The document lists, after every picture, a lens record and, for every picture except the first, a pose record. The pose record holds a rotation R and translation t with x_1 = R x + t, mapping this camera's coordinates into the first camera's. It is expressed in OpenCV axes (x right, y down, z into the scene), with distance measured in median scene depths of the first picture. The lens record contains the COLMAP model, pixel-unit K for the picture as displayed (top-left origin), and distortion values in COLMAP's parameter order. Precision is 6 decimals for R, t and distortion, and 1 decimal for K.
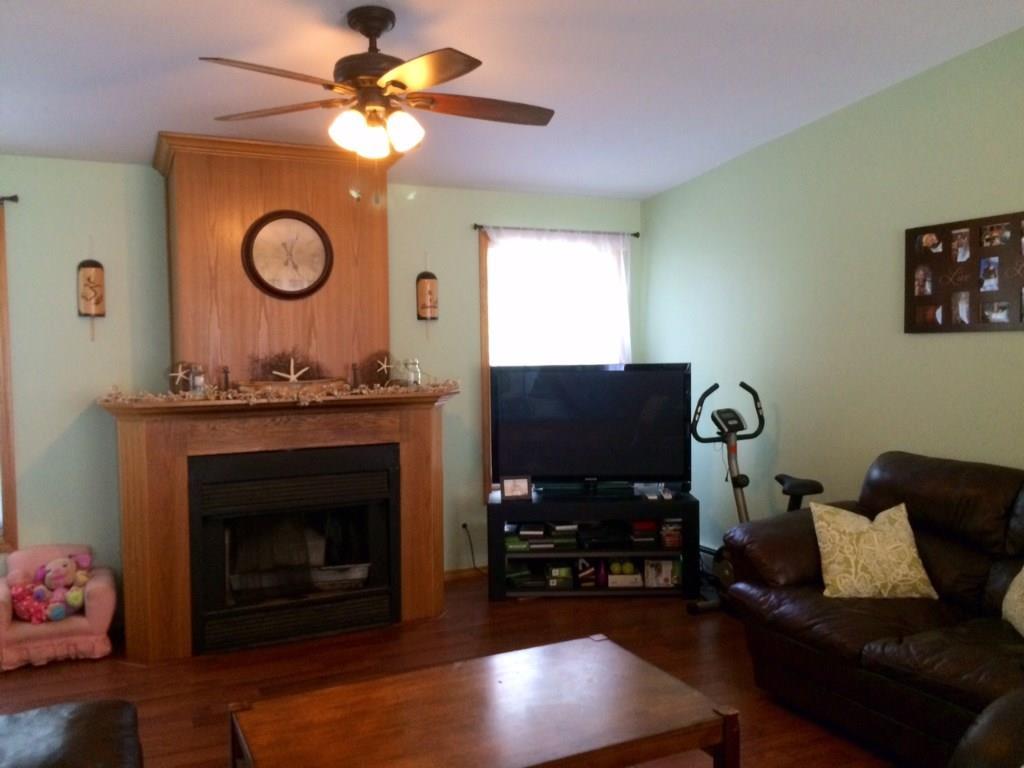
lens RADIAL K [[876.0, 0, 512.0], [0, 876.0, 384.0], [0, 0, 1]] dist [0.074453, -0.146879]
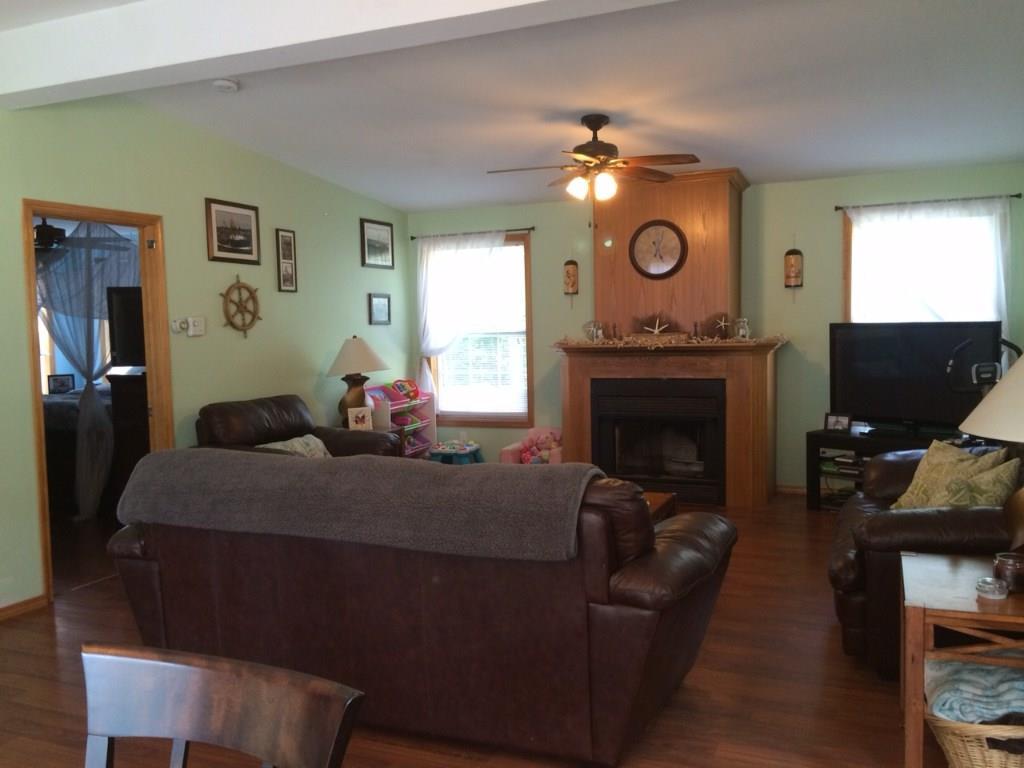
lens RADIAL K [[876.0, 0, 512.0], [0, 876.0, 384.0], [0, 0, 1]] dist [0.074453, -0.146879]
pose [[0.638782, 0.053141, -0.767550, 0.742122], [-0.017289, 0.998351, 0.054732, 0.004730], [0.769193, -0.021692, 0.638648, -0.154929]]
